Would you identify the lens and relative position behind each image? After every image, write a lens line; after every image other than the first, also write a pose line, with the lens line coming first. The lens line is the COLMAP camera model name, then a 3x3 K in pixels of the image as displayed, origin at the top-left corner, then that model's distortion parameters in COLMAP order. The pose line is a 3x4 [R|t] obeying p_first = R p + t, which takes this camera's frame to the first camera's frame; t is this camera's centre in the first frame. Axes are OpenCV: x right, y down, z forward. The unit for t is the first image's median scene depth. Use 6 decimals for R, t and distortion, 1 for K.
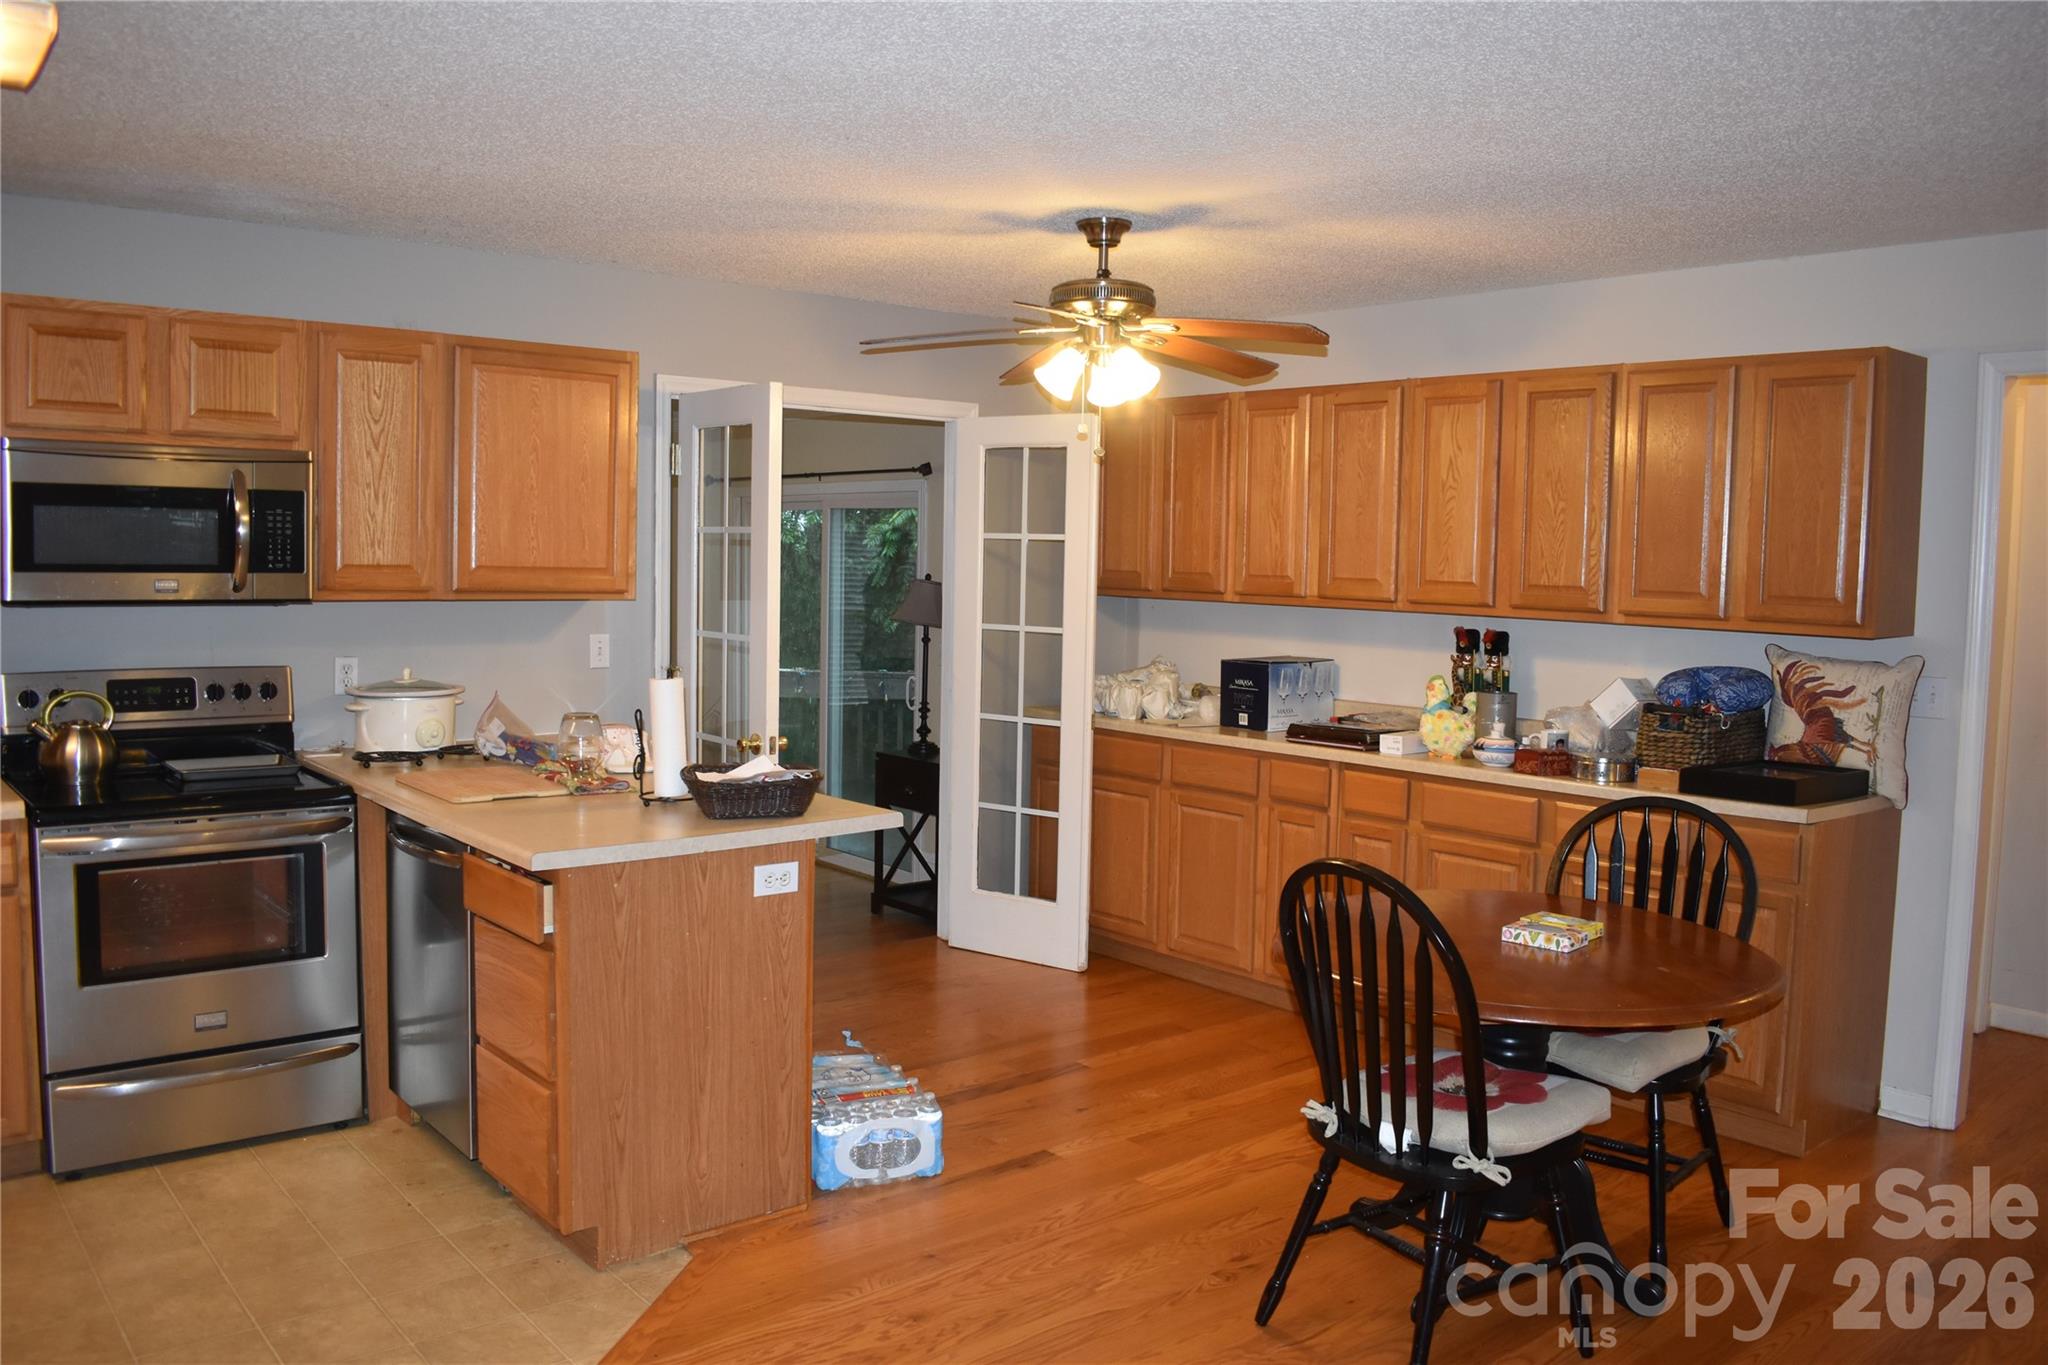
lens RADIAL K [[1590.4, 0, 1024.0], [0, 1590.4, 682.5], [0, 0, 1]] dist [-0.090179, 0.004902]
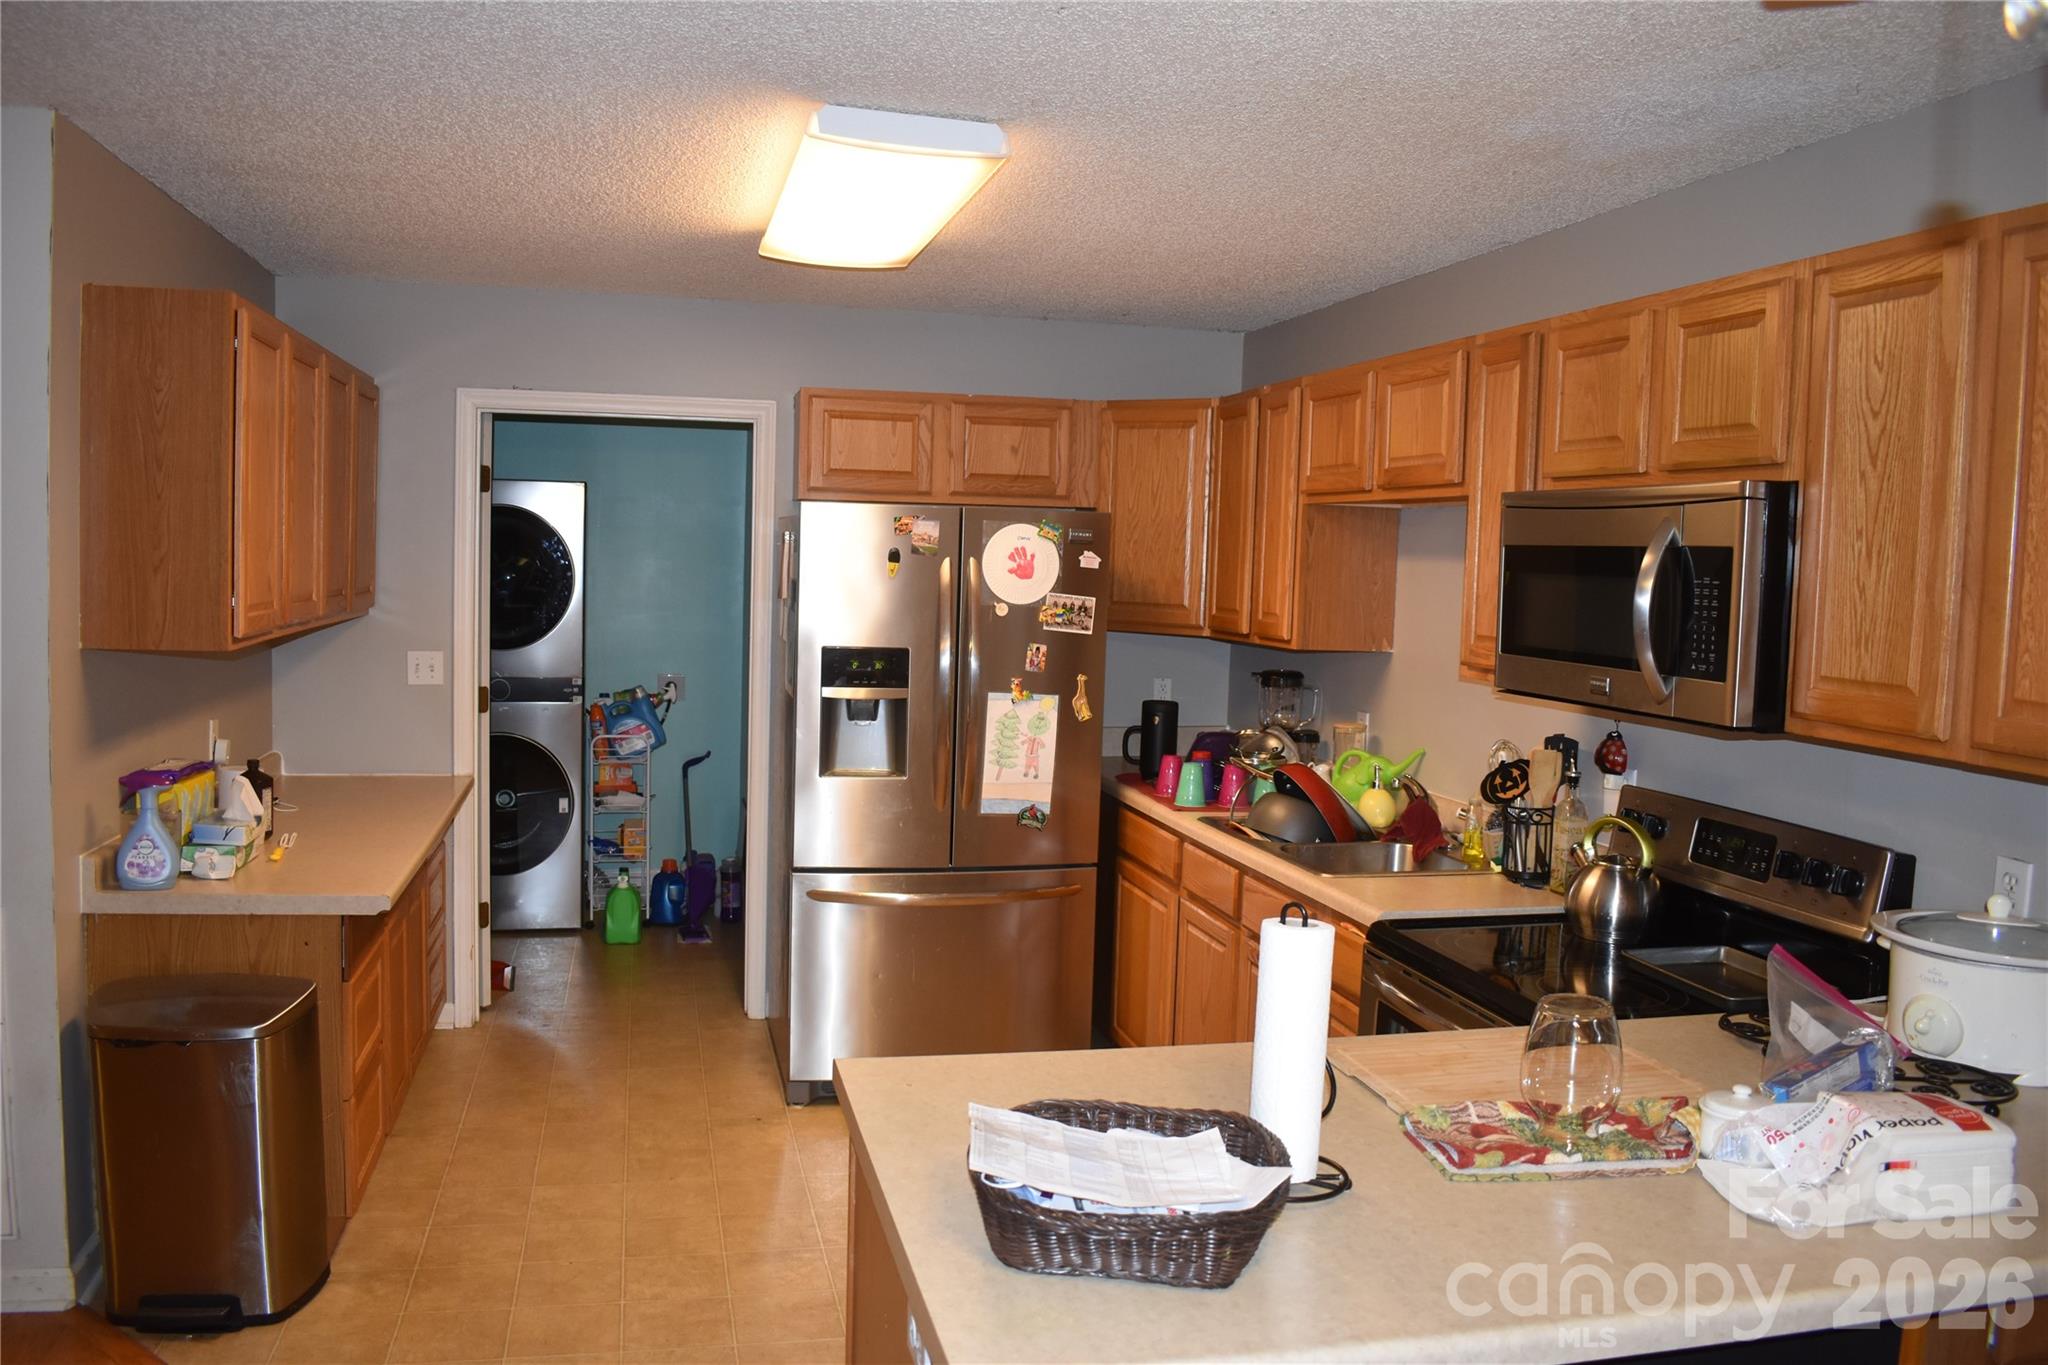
lens RADIAL K [[1590.4, 0, 1024.0], [0, 1590.4, 682.5], [0, 0, 1]] dist [-0.090179, 0.004902]
pose [[-0.449333, 0.035856, -0.892645, 0.196810], [-0.112678, 0.988940, 0.096443, -0.096407], [0.886230, 0.143917, -0.440323, 1.009967]]
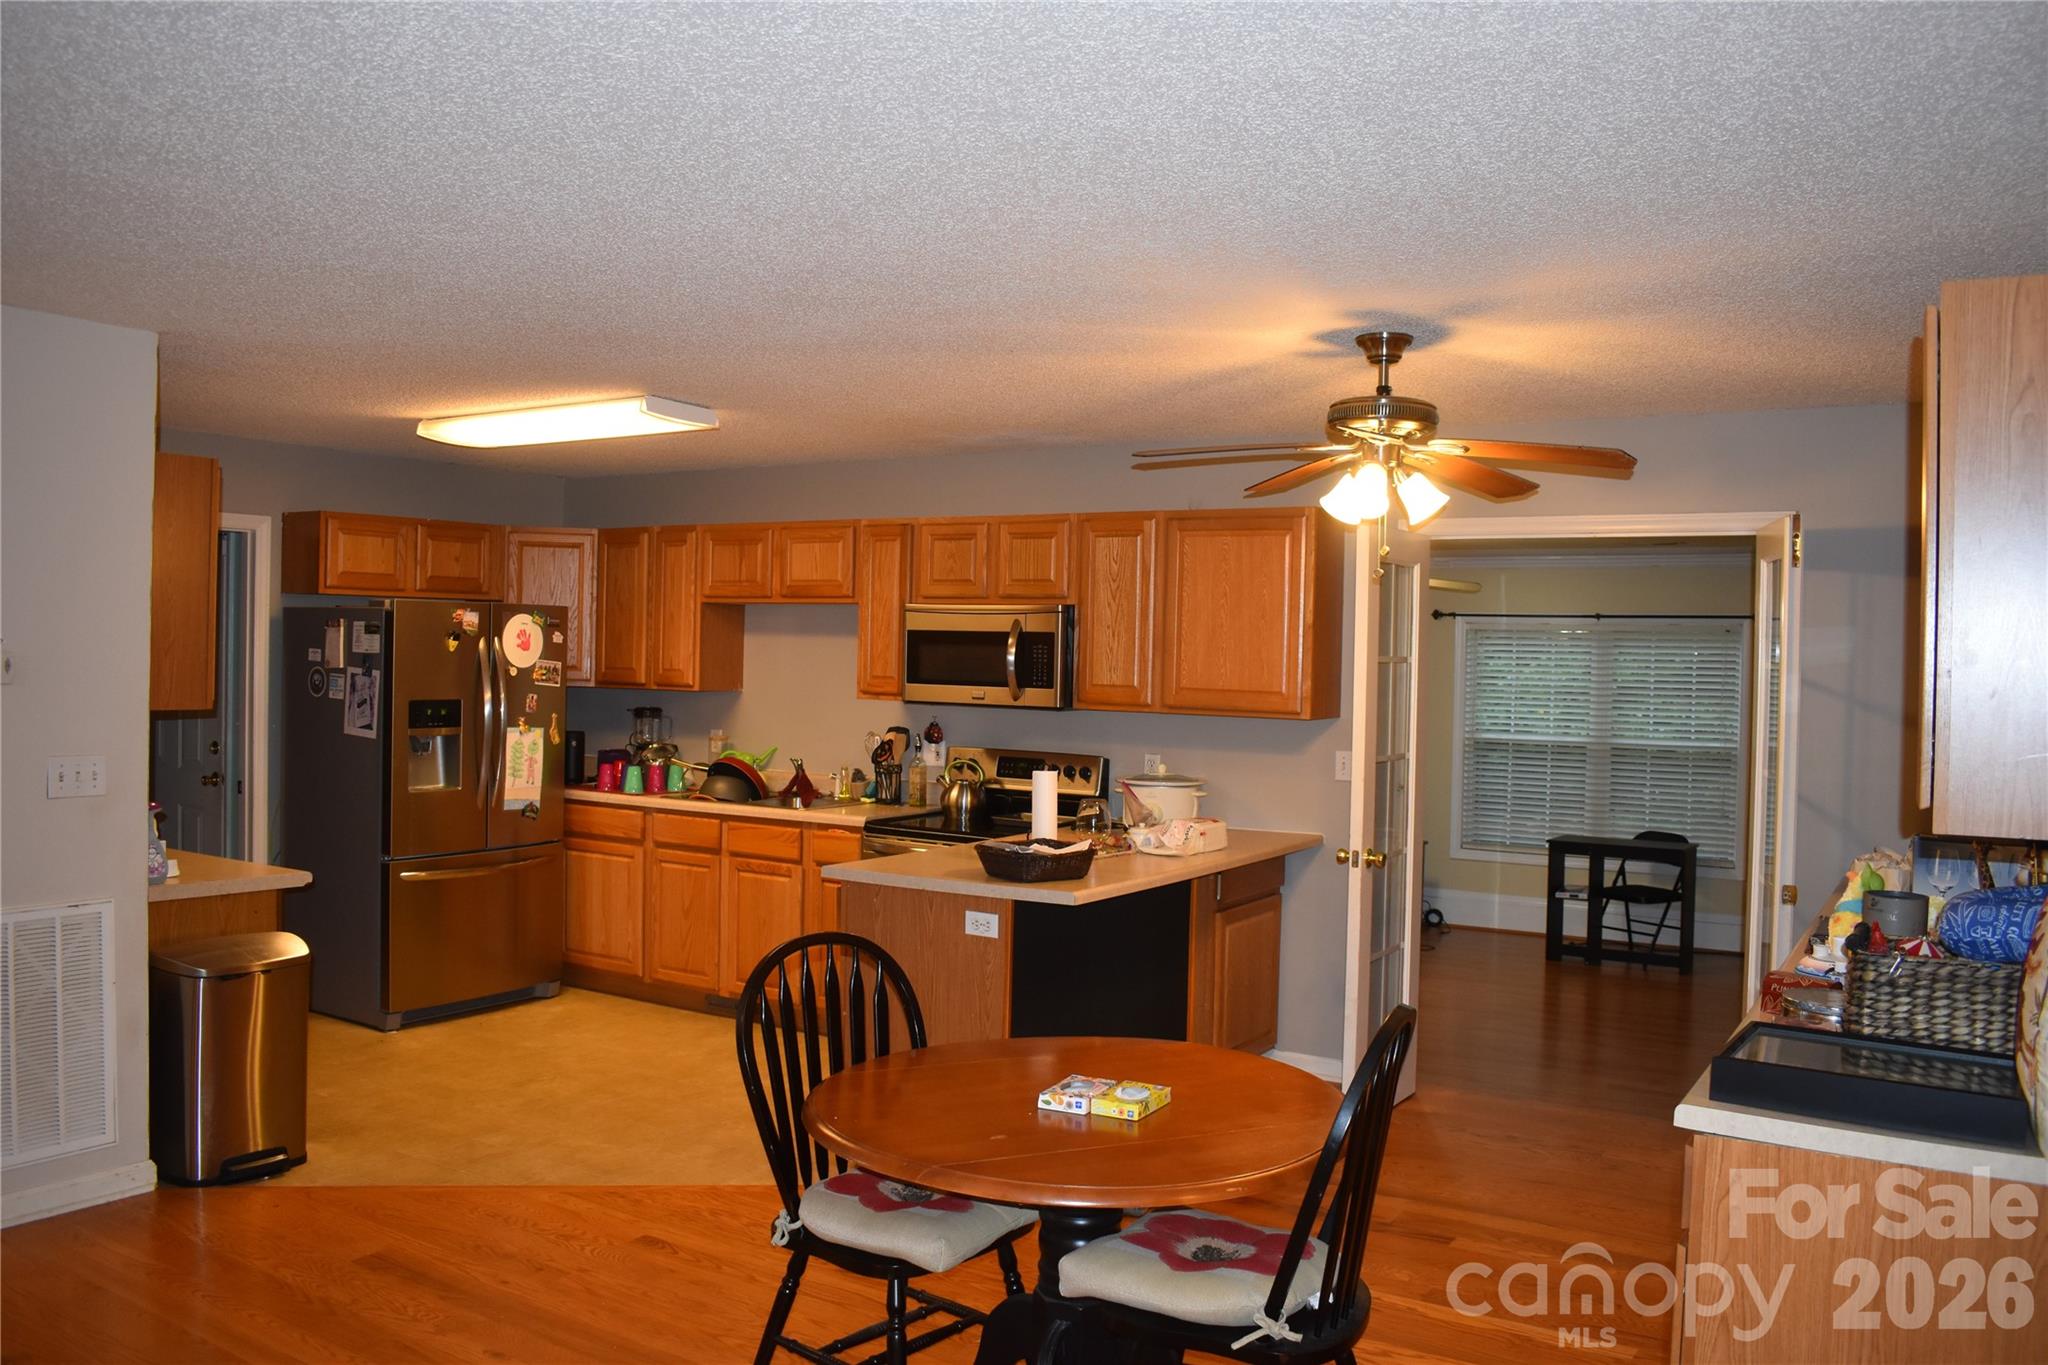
lens RADIAL K [[1590.4, 0, 1024.0], [0, 1590.4, 682.5], [0, 0, 1]] dist [-0.090179, 0.004902]
pose [[0.299696, 0.004859, -0.954022, 0.916826], [-0.092635, 0.995410, -0.024031, -0.037745], [0.949527, 0.095578, 0.298771, 0.527012]]
